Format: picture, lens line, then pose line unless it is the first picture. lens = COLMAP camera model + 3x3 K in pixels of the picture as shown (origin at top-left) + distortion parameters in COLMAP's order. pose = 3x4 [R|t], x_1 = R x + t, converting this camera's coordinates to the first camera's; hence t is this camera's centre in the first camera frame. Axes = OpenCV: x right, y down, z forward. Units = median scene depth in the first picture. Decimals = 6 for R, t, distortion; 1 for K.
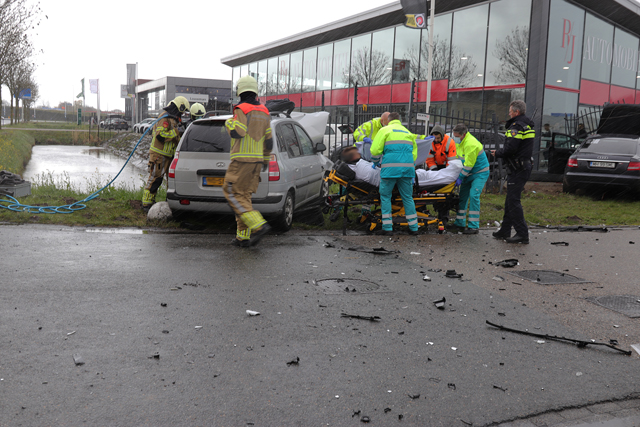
lens RADIAL K [[730.2, 0, 320.0], [0, 730.2, 213.5], [0, 0, 1]] dist [-0.004154, 0.023897]
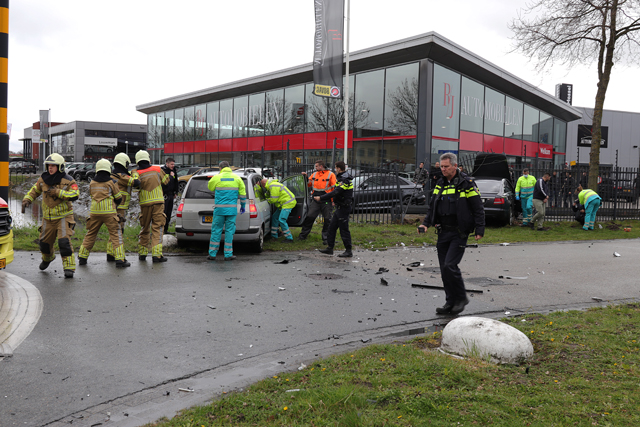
lens RADIAL K [[730.2, 0, 320.0], [0, 730.2, 213.5], [0, 0, 1]] dist [-0.004154, 0.023897]
pose [[0.989690, -0.023374, 0.141308, -0.062341], [0.030454, 0.998376, -0.048150, 0.009414], [-0.139953, 0.051957, 0.988794, -0.206163]]
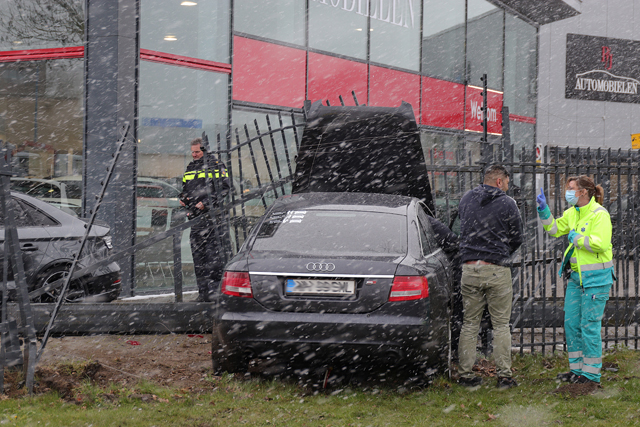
lens RADIAL K [[1926.3, 0, 320.0], [0, 1926.3, 213.5], [0, 0, 1]] dist [-0.062929, 0.531558]
pose [[0.923849, -0.028007, 0.381732, 0.035222], [0.061229, 0.995290, -0.075160, -0.025003], [-0.377829, 0.092809, 0.921212, 0.131208]]
